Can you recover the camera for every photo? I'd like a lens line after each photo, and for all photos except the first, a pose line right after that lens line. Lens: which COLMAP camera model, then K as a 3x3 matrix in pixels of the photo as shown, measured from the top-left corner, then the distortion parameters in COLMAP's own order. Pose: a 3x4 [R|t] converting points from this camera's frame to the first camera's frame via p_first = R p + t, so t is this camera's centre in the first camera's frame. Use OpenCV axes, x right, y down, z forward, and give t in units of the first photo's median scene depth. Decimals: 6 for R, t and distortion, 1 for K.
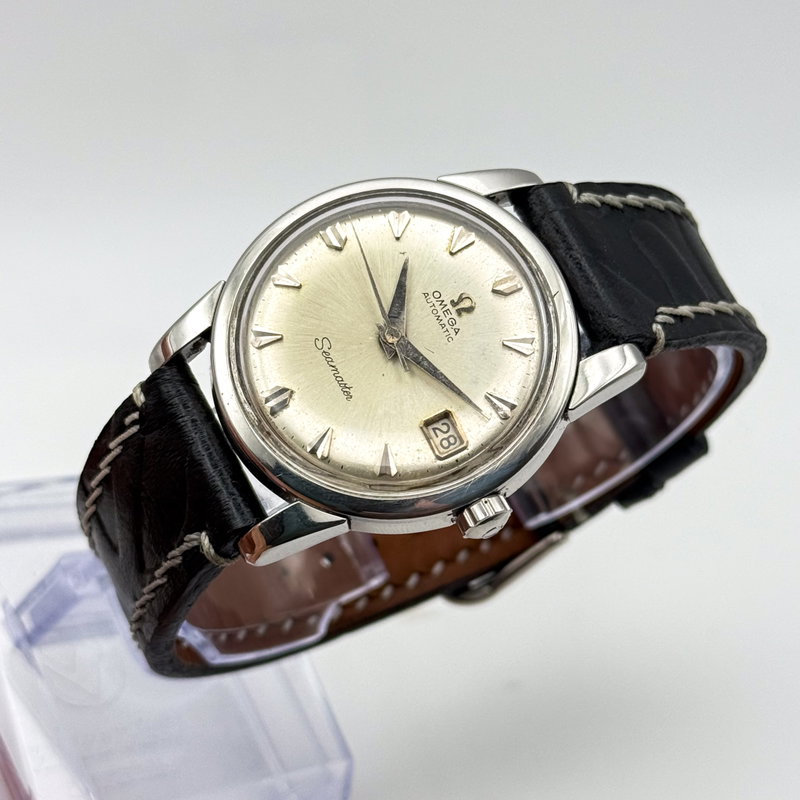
lens RADIAL K [[2056.5, 0, 402.3], [0, 2056.5, 402.6], [0, 0, 1]] dist [0.170060, 0.000000]
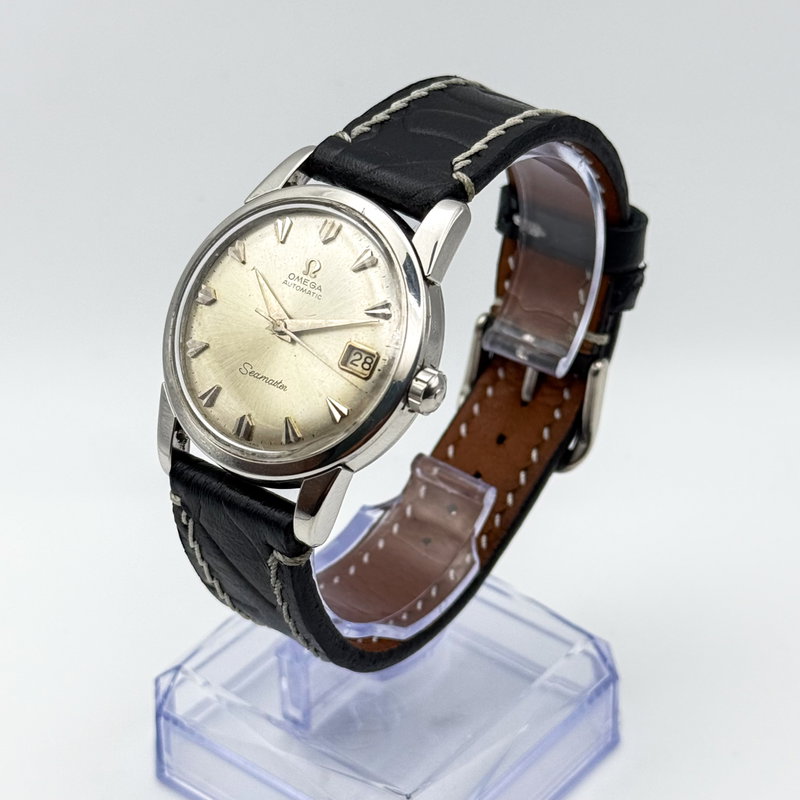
lens RADIAL K [[2056.5, 0, 392.5], [0, 2056.5, 407.1], [0, 0, 1]] dist [0.170060, 0.000000]
pose [[0.743484, -0.644704, -0.177732, 0.211381], [0.631673, 0.764272, -0.129916, 0.187349], [0.219593, -0.015678, 0.975466, -0.153661]]
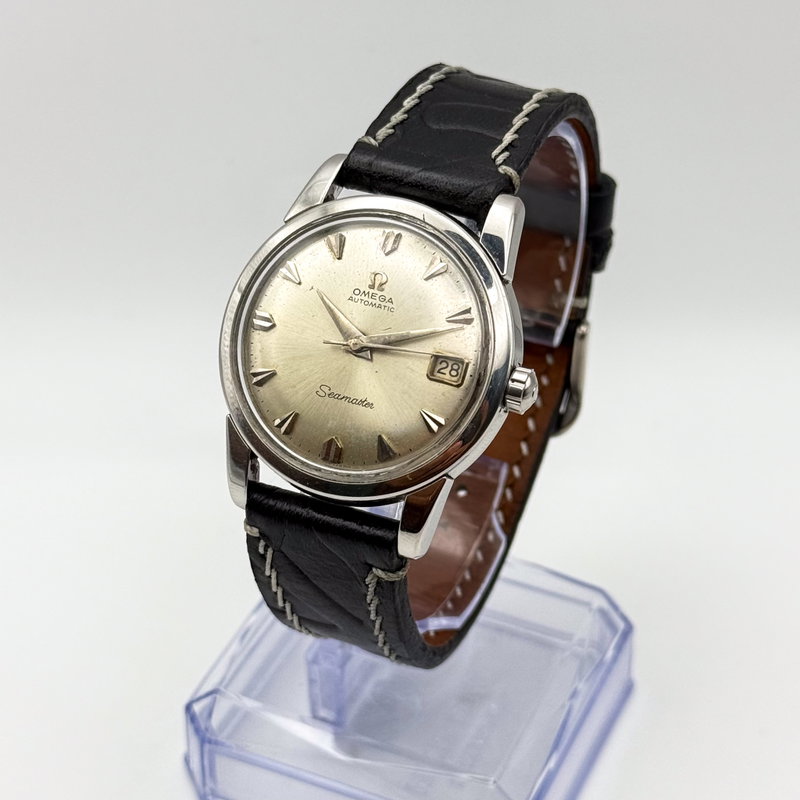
lens RADIAL K [[2056.5, 0, 404.9], [0, 2056.5, 396.1], [0, 0, 1]] dist [0.170060, 0.000000]
pose [[0.672619, -0.738012, -0.054052, 0.051796], [0.739989, 0.670783, 0.049668, -0.047354], [-0.000399, -0.073406, 0.997302, -0.177284]]
